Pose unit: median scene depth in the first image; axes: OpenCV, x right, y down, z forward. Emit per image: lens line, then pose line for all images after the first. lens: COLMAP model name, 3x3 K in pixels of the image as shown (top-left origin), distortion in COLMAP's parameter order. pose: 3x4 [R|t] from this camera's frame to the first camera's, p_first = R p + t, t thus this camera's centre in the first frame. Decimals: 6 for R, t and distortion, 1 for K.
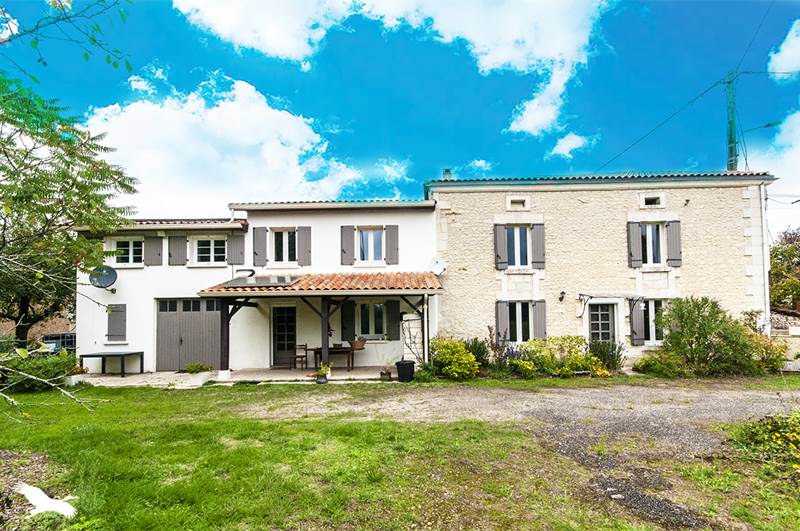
lens RADIAL K [[371.9, 0, 400.0], [0, 371.9, 265.5], [0, 0, 1]] dist [0.000357, 0.000034]
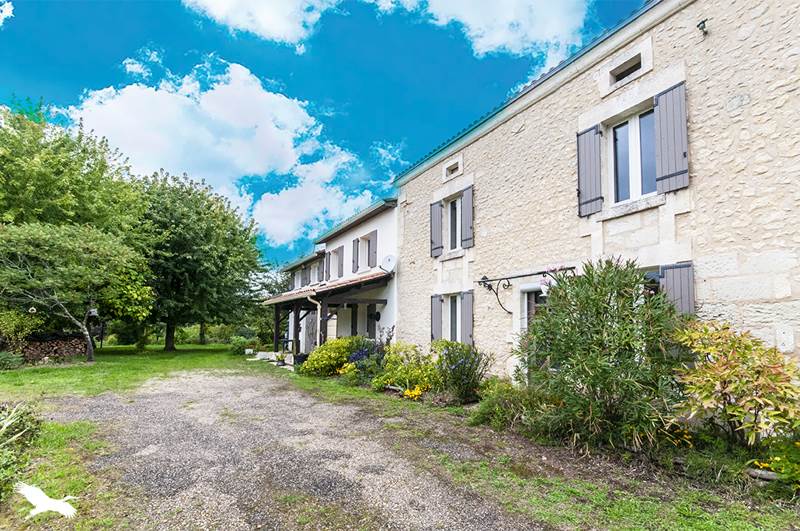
lens RADIAL K [[371.9, 0, 400.0], [0, 371.9, 265.5], [0, 0, 1]] dist [0.000357, 0.000034]
pose [[0.521480, -0.127463, -0.843690, 0.918034], [0.109234, 0.990616, -0.082143, 0.088336], [0.846243, -0.049323, 0.530509, 0.493495]]
